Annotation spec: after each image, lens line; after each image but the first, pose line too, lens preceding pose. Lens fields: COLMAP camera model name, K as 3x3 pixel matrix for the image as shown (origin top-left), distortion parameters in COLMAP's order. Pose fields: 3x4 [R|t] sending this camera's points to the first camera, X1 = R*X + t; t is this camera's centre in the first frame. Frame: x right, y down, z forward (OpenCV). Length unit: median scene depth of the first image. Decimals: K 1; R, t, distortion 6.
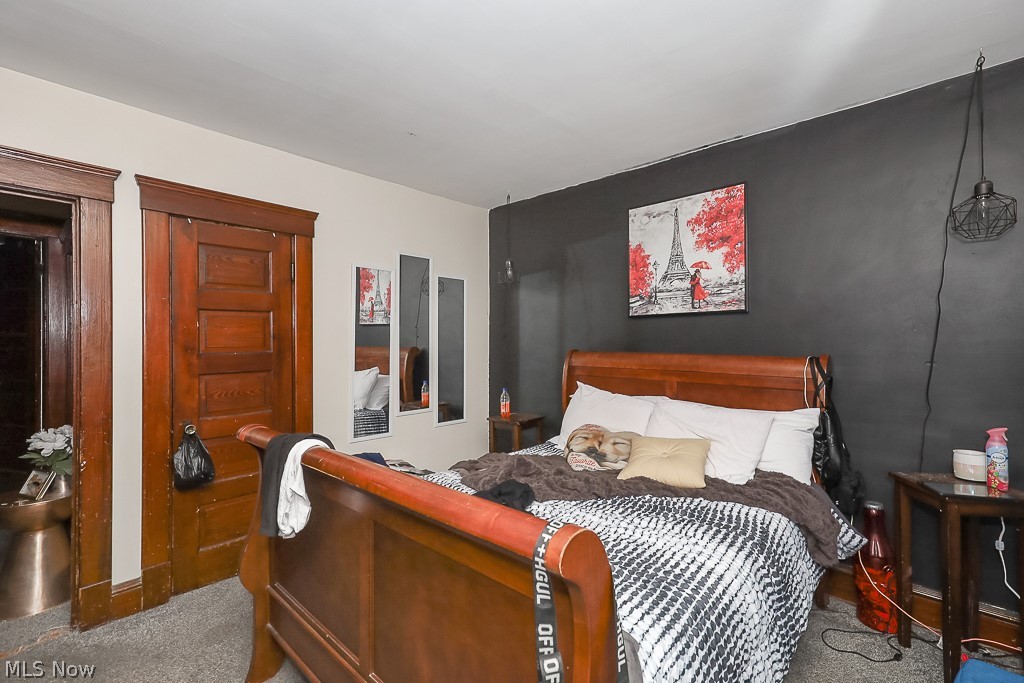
lens RADIAL K [[456.2, 0, 510.2], [0, 456.2, 342.3], [0, 0, 1]] dist [-0.002704, -0.000253]
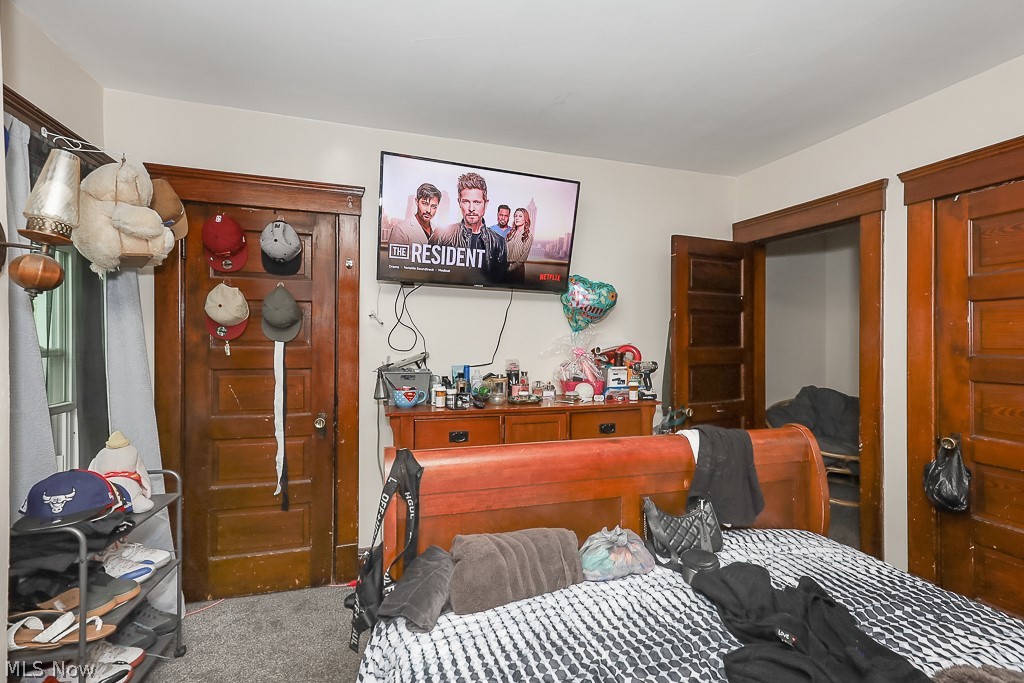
lens RADIAL K [[456.2, 0, 512.7], [0, 456.2, 340.6], [0, 0, 1]] dist [-0.002704, -0.000253]
pose [[-0.511013, 0.007365, -0.859541, 0.444300], [0.006872, 0.999966, 0.004483, -0.011944], [0.859545, -0.003616, -0.511047, 0.721324]]
